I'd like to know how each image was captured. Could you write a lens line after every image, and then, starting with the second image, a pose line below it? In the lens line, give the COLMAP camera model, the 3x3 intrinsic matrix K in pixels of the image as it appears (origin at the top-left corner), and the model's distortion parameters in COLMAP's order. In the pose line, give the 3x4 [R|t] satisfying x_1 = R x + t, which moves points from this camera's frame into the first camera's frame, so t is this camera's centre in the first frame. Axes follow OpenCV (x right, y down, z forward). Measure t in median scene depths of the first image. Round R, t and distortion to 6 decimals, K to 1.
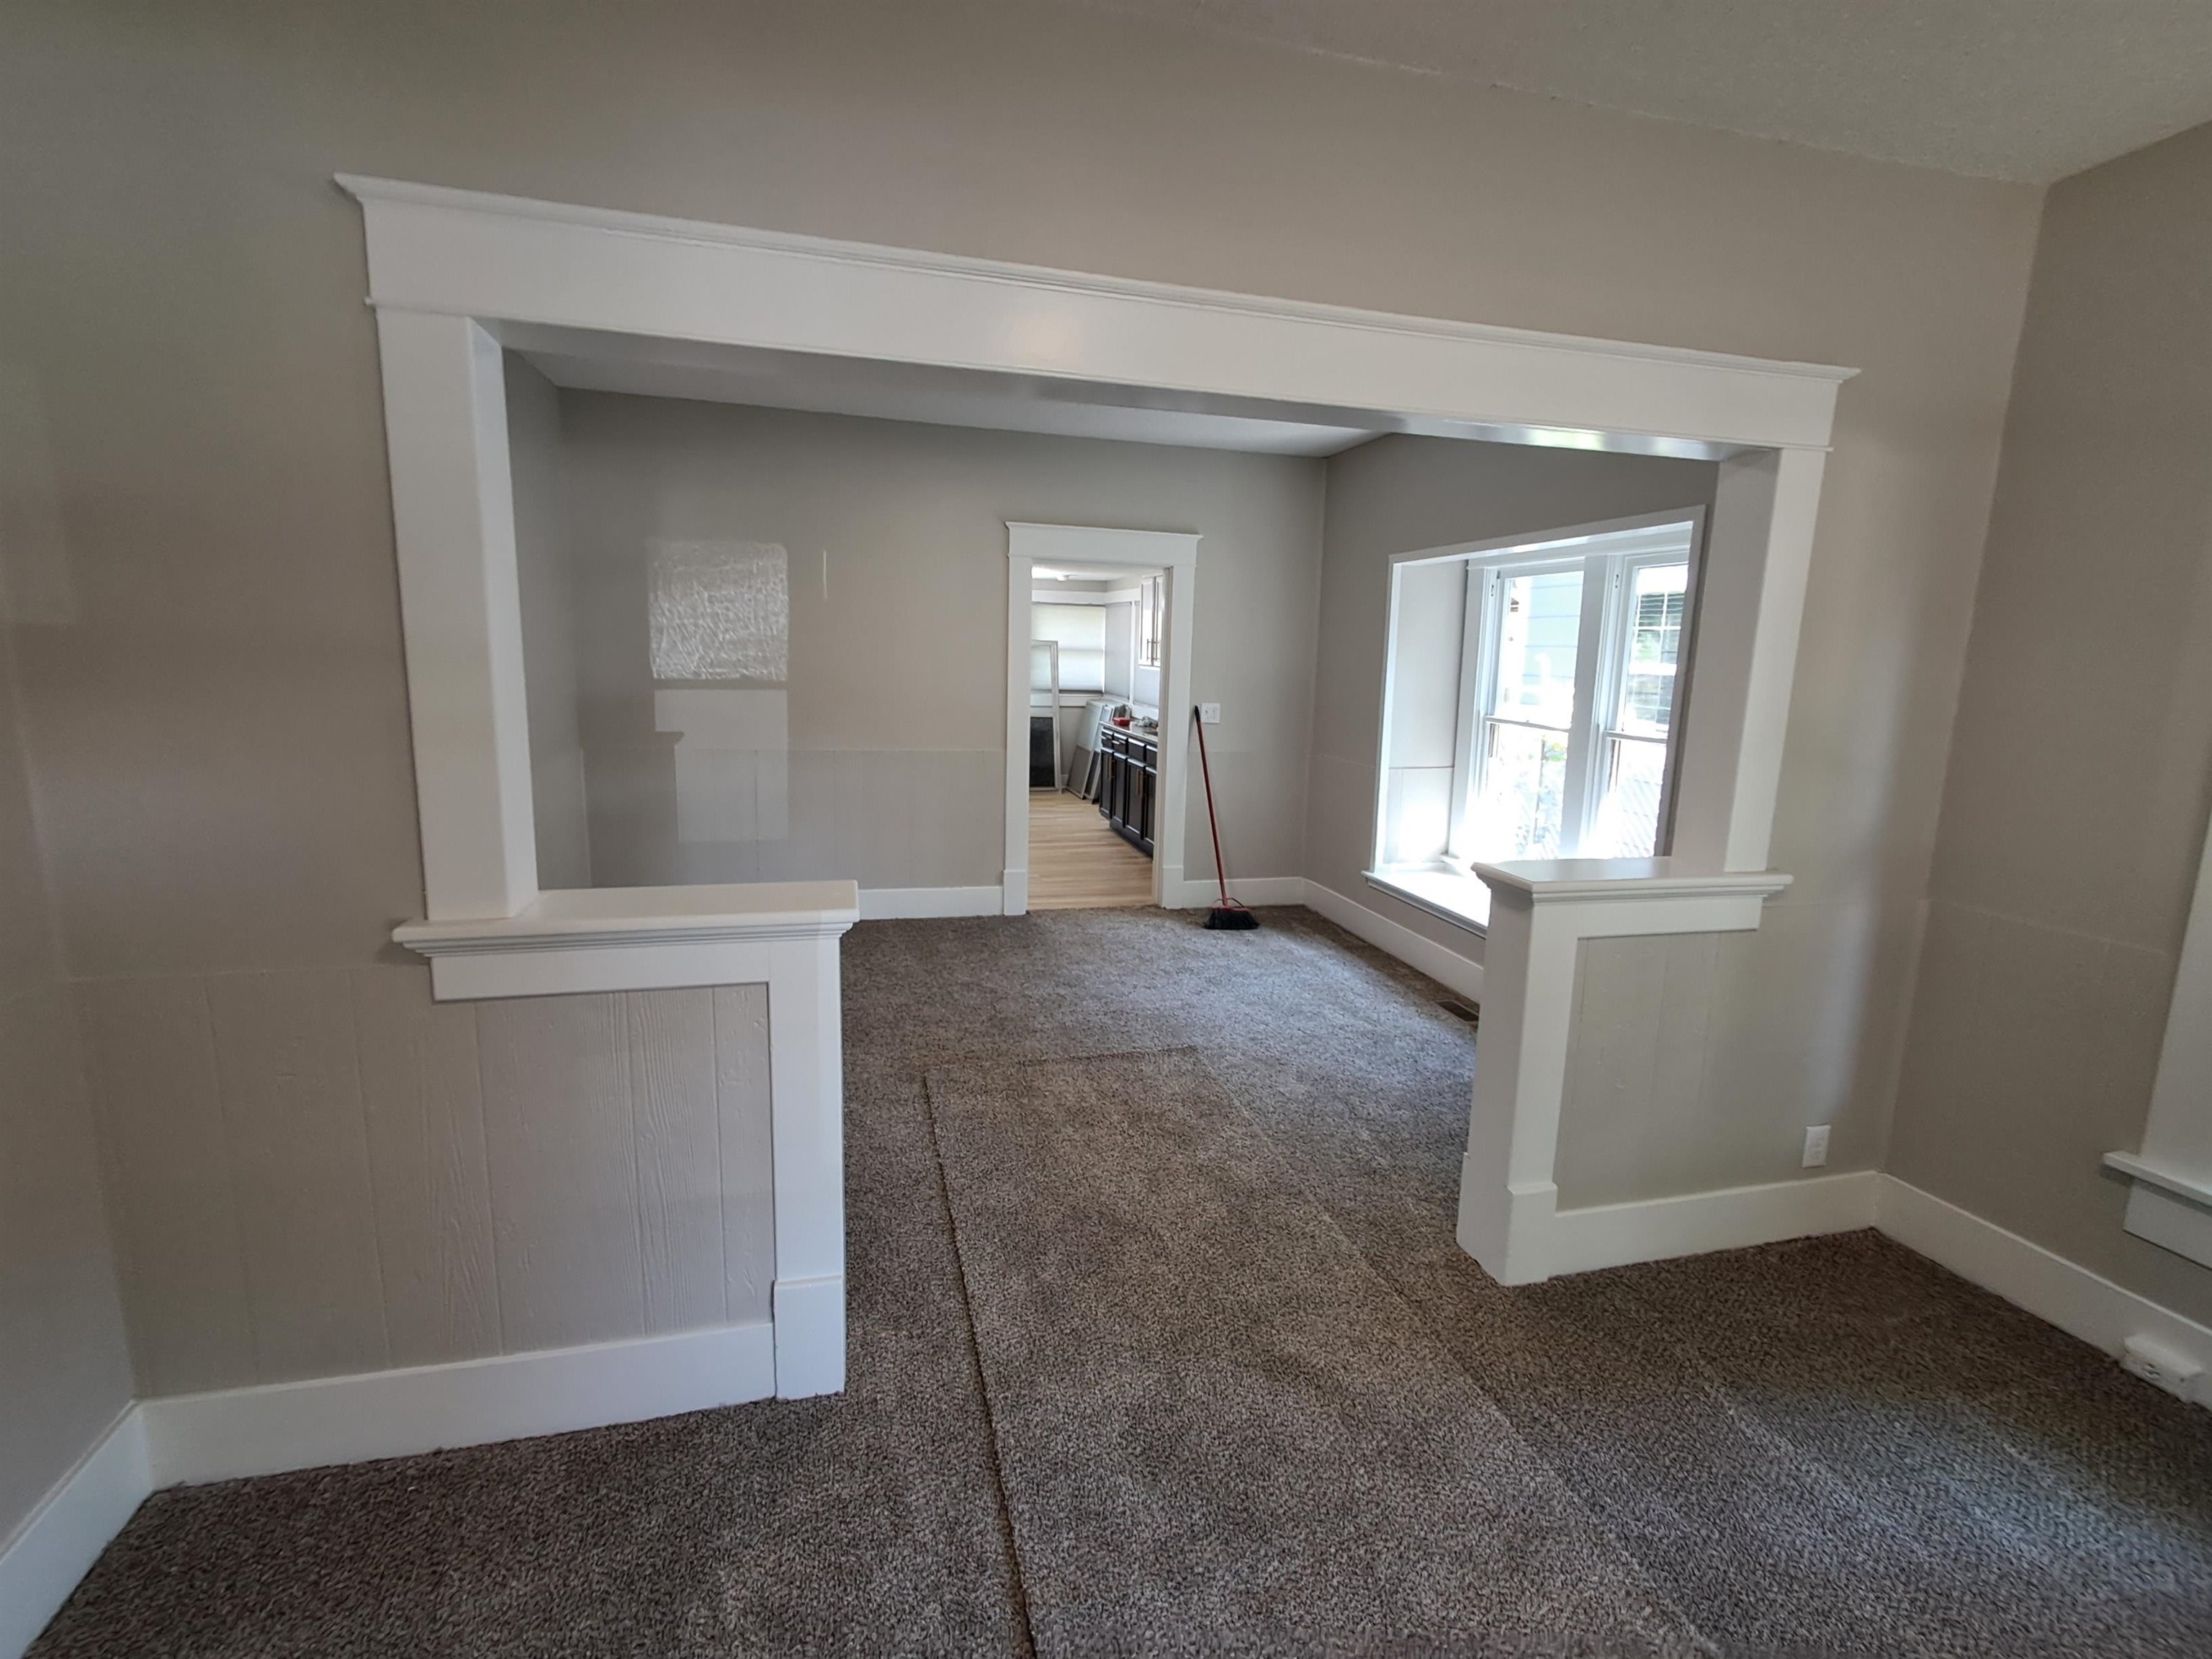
lens RADIAL K [[1000.0, 0, 1099.1], [0, 1000.0, 812.9], [0, 0, 1]] dist [0.002392, -0.000987]
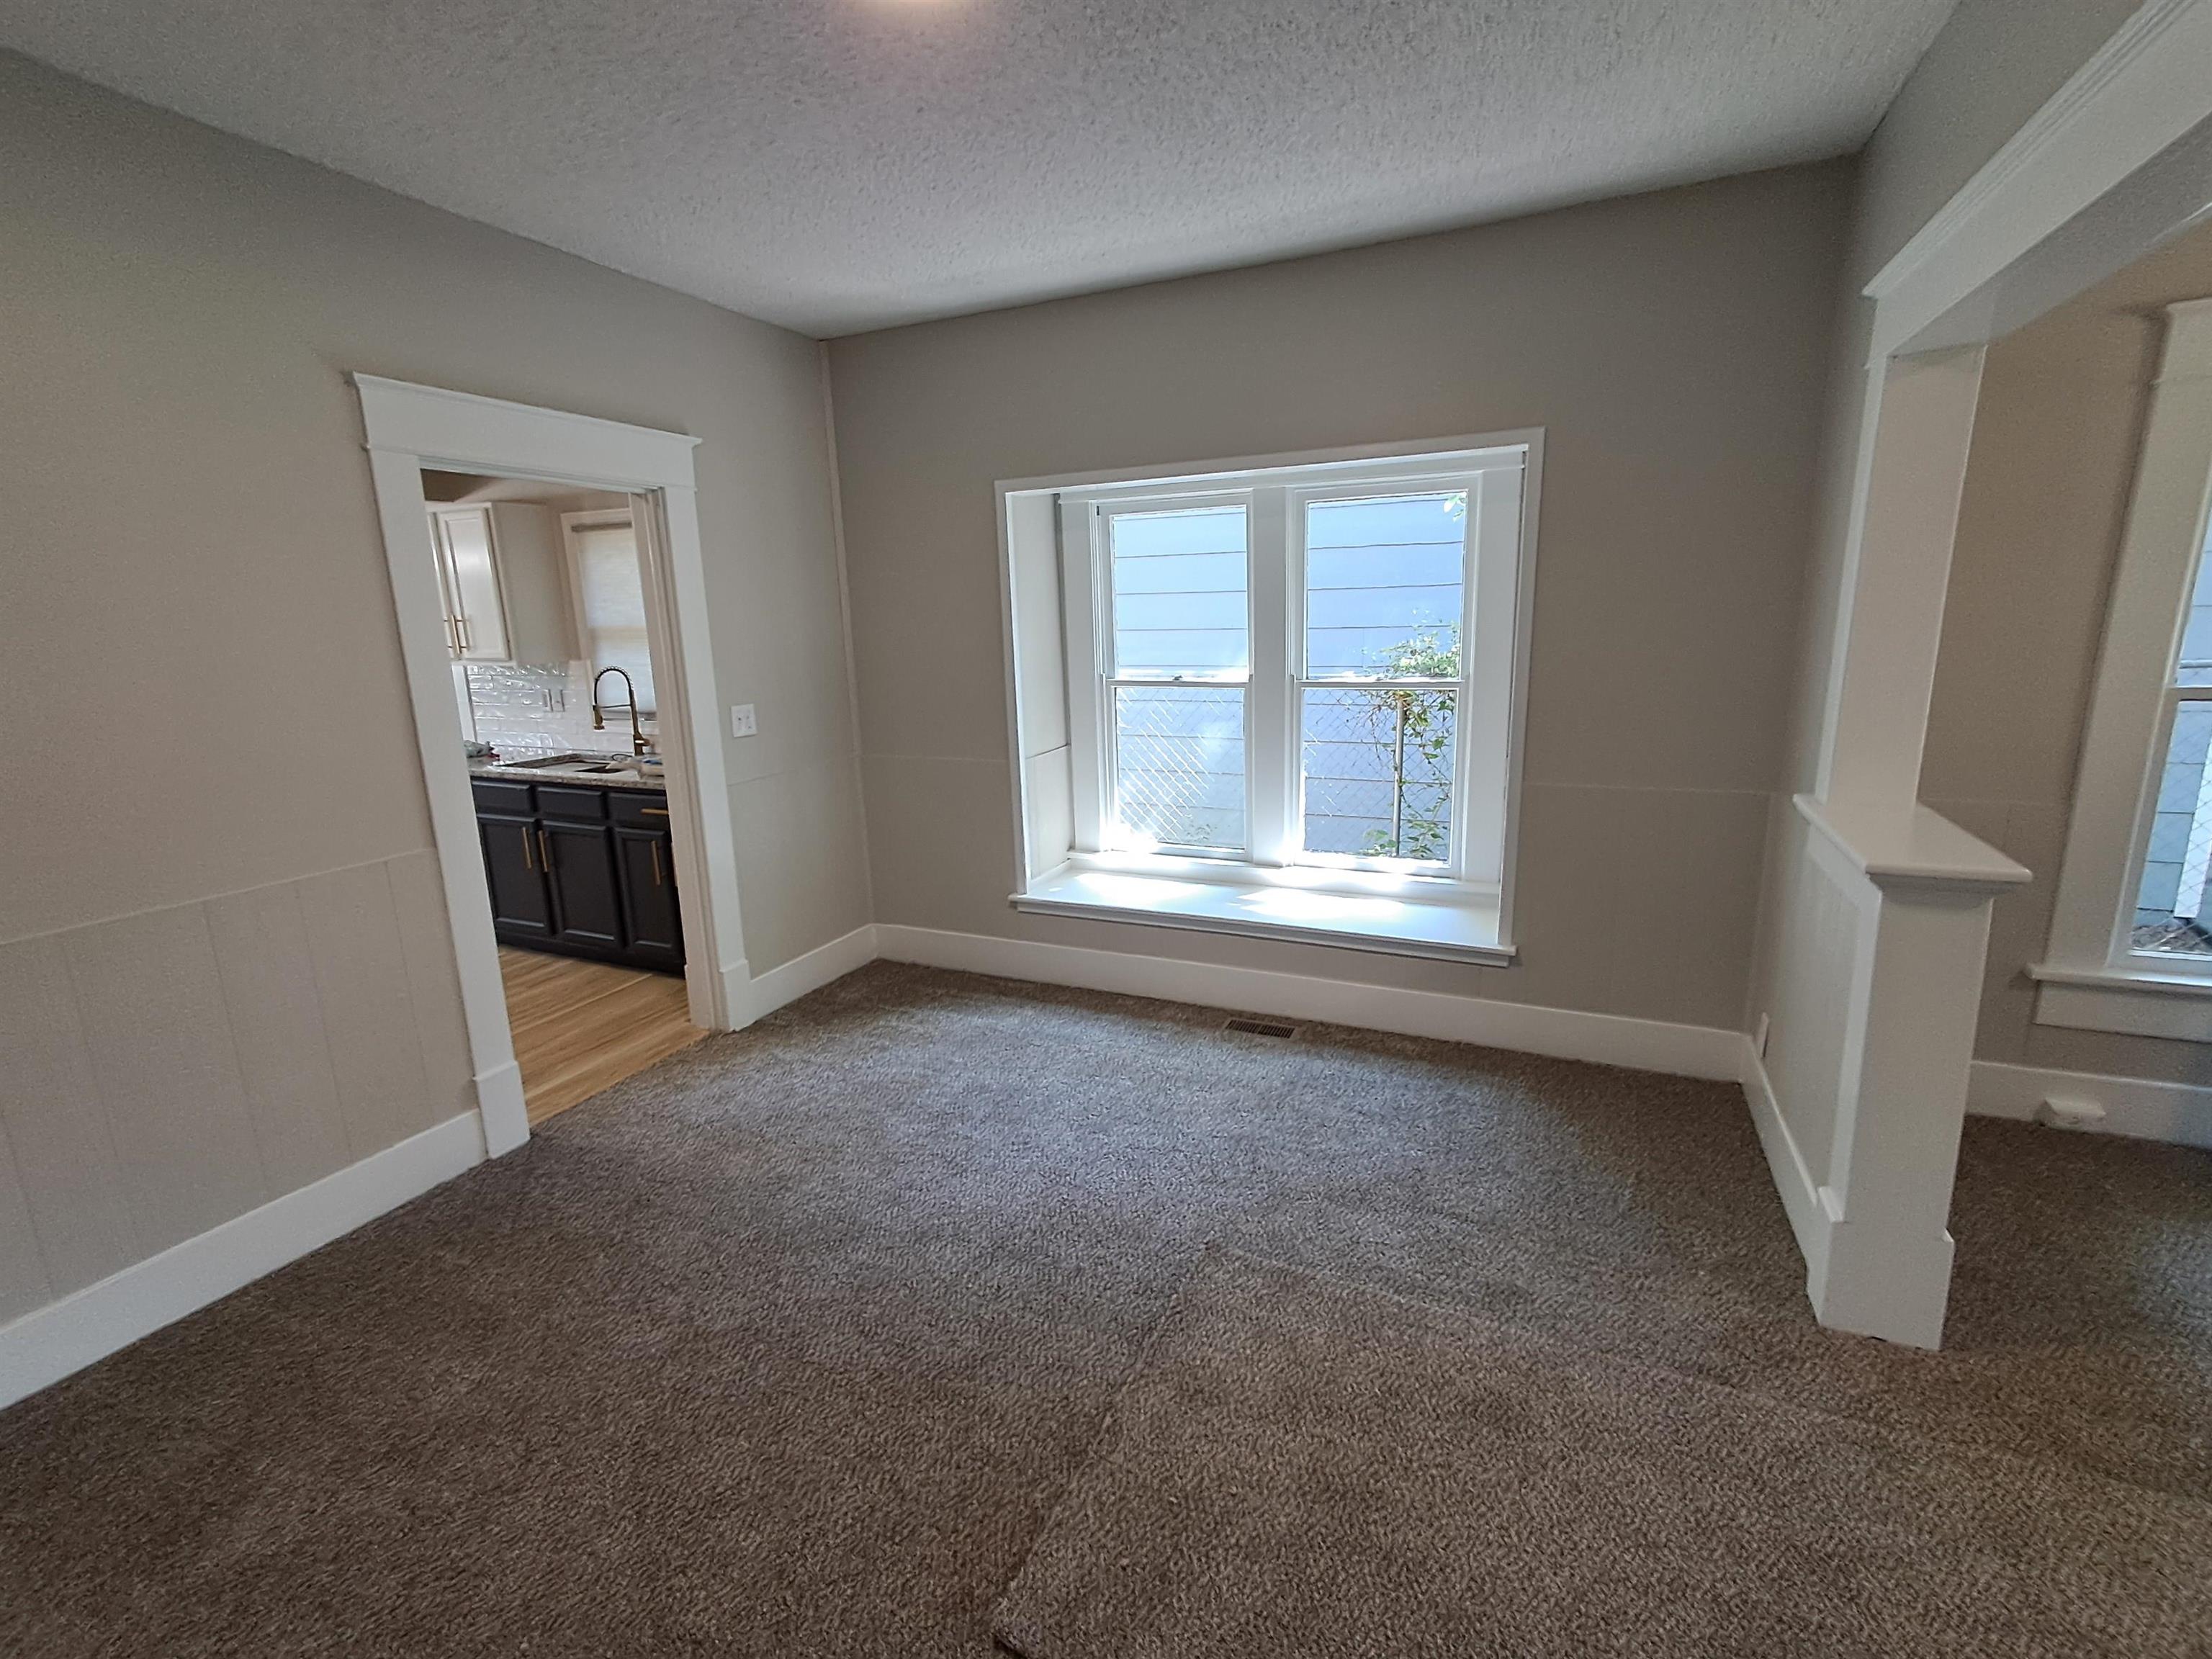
lens RADIAL K [[1000.0, 0, 1099.1], [0, 1000.0, 812.9], [0, 0, 1]] dist [0.002392, -0.000987]
pose [[0.634401, -0.200168, 0.746638, -0.290839], [0.173338, 0.978131, 0.114948, -0.091598], [-0.753319, 0.056498, 0.655224, 0.491095]]
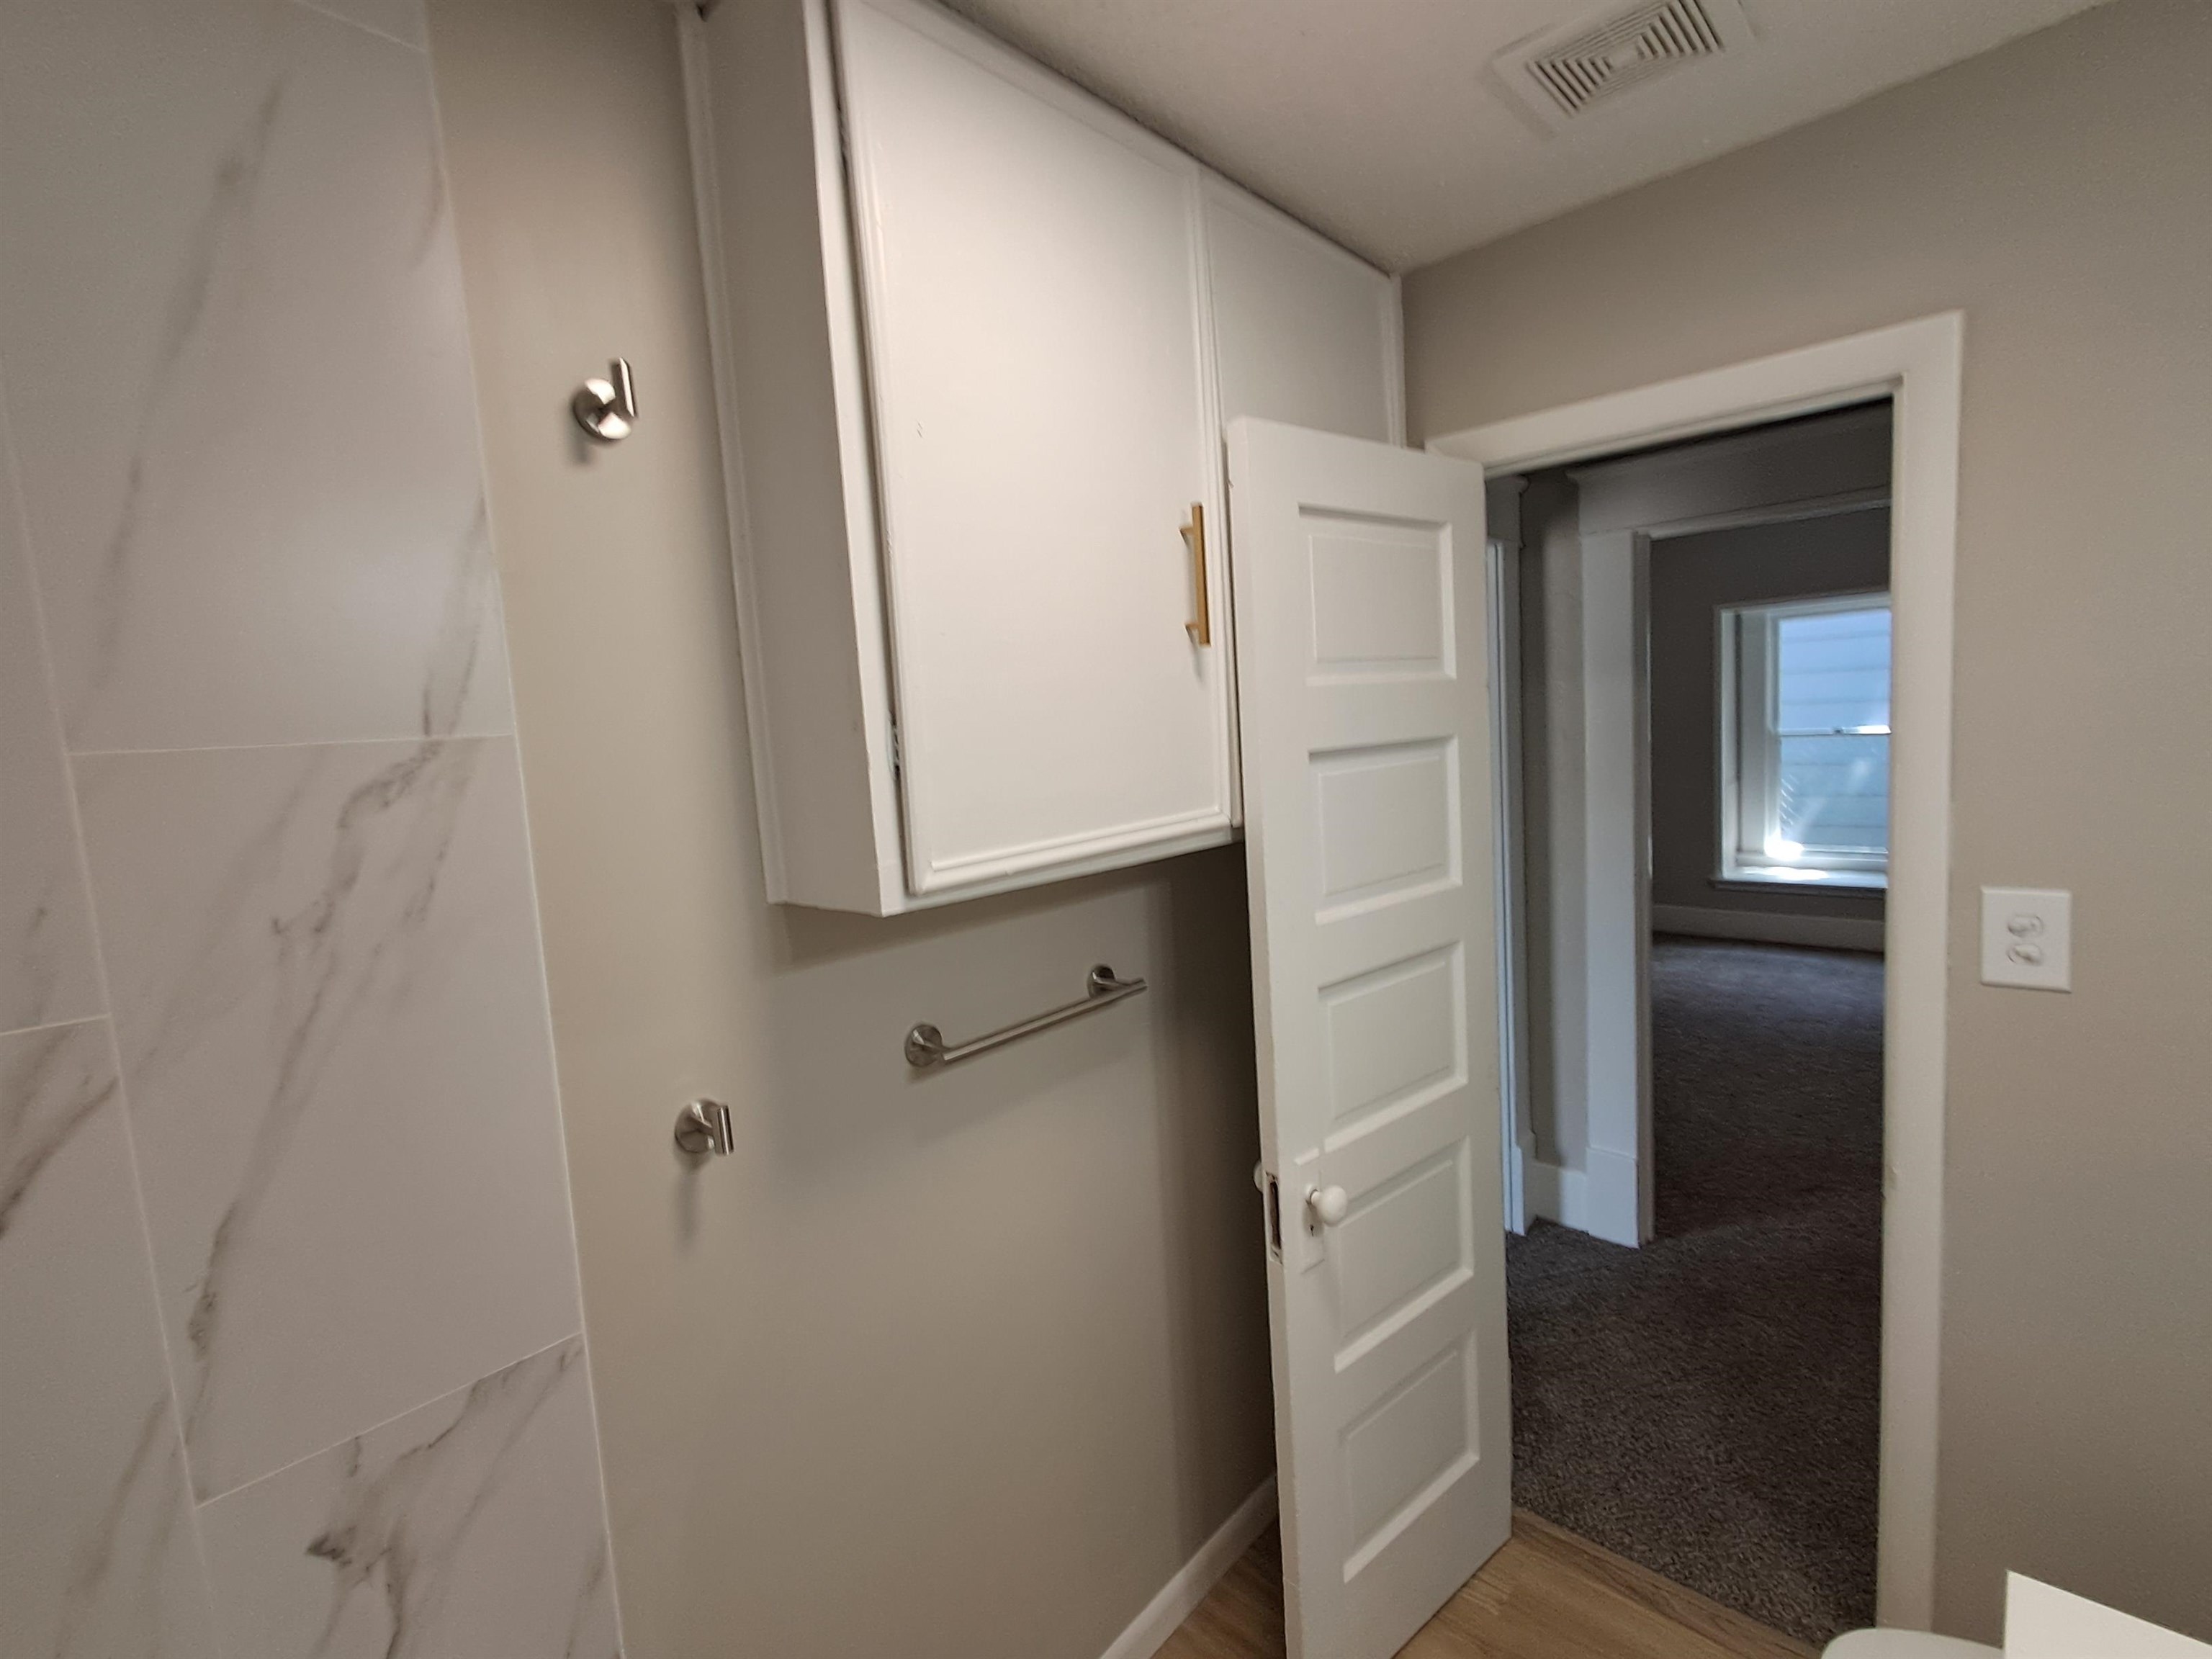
lens RADIAL K [[1000.0, 0, 1099.1], [0, 1000.0, 812.9], [0, 0, 1]] dist [0.002392, -0.000987]
pose [[0.840513, -0.132244, 0.525404, -1.043464], [0.172341, 0.984643, -0.027868, -0.116443], [-0.513650, 0.113972, 0.850396, 0.416415]]
